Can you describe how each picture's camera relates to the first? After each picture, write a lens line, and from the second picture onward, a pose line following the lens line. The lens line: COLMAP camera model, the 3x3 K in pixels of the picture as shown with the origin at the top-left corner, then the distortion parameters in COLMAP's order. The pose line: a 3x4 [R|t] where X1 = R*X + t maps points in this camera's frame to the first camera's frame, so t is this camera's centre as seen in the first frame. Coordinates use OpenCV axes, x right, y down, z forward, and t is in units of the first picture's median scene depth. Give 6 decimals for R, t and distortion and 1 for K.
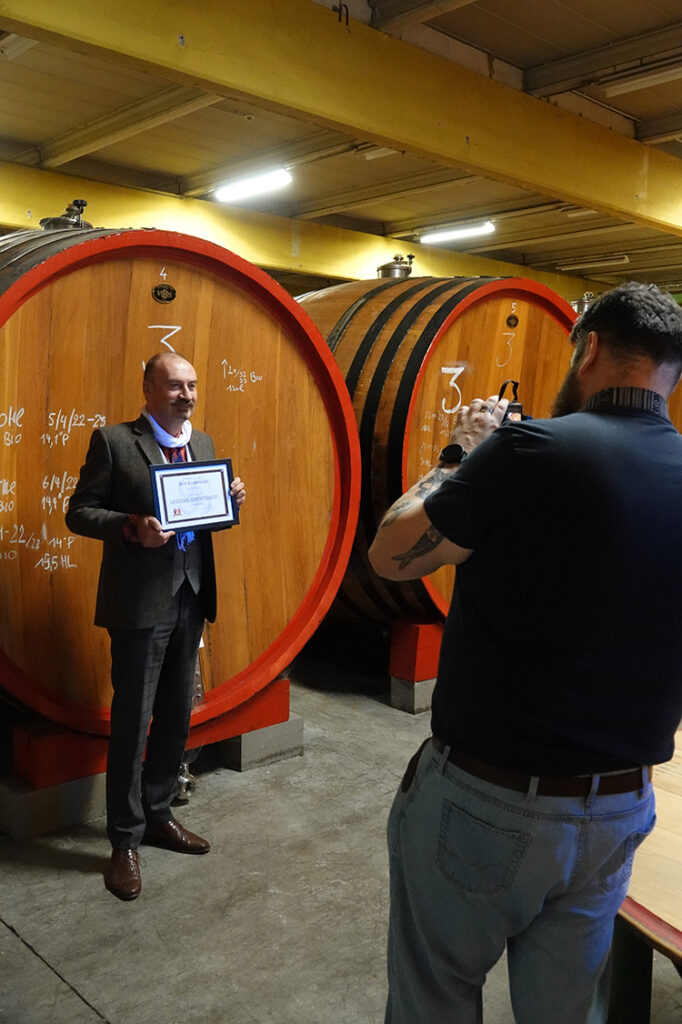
lens RADIAL K [[874.3, 0, 341.0], [0, 874.3, 512.0], [0, 0, 1]] dist [-0.006521, -0.003391]
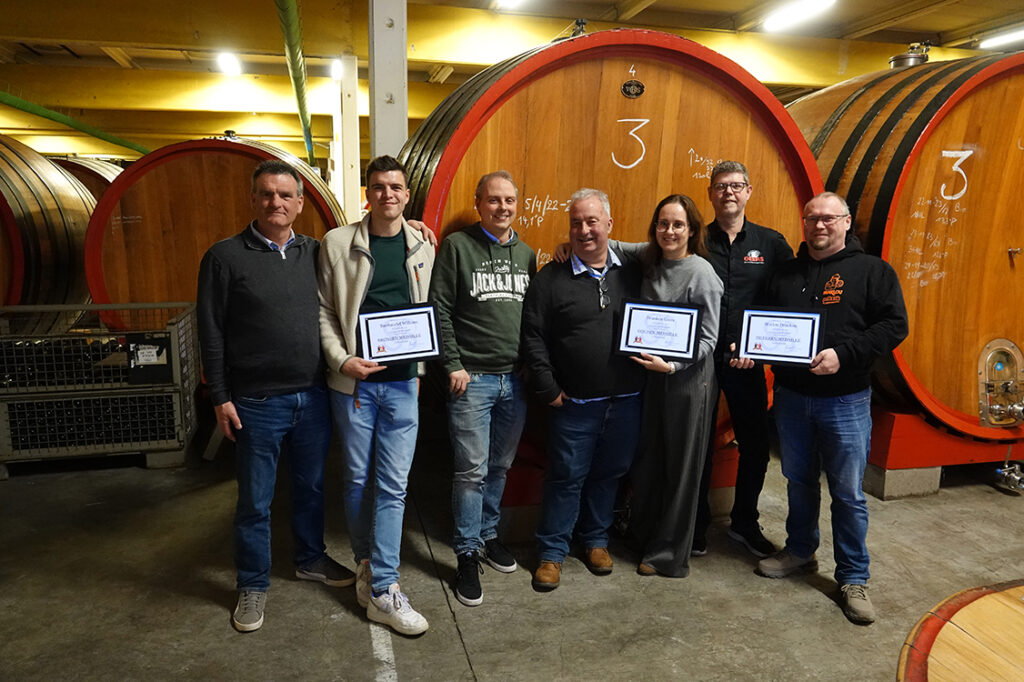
lens RADIAL K [[696.4, 0, 512.0], [0, 696.4, 341.0], [0, 0, 1]] dist [0.000232, -0.004152]
pose [[0.882521, 0.067739, -0.465368, 0.085667], [-0.041756, 0.996950, 0.065930, 0.015337], [0.468415, -0.038753, 0.882658, 0.120207]]
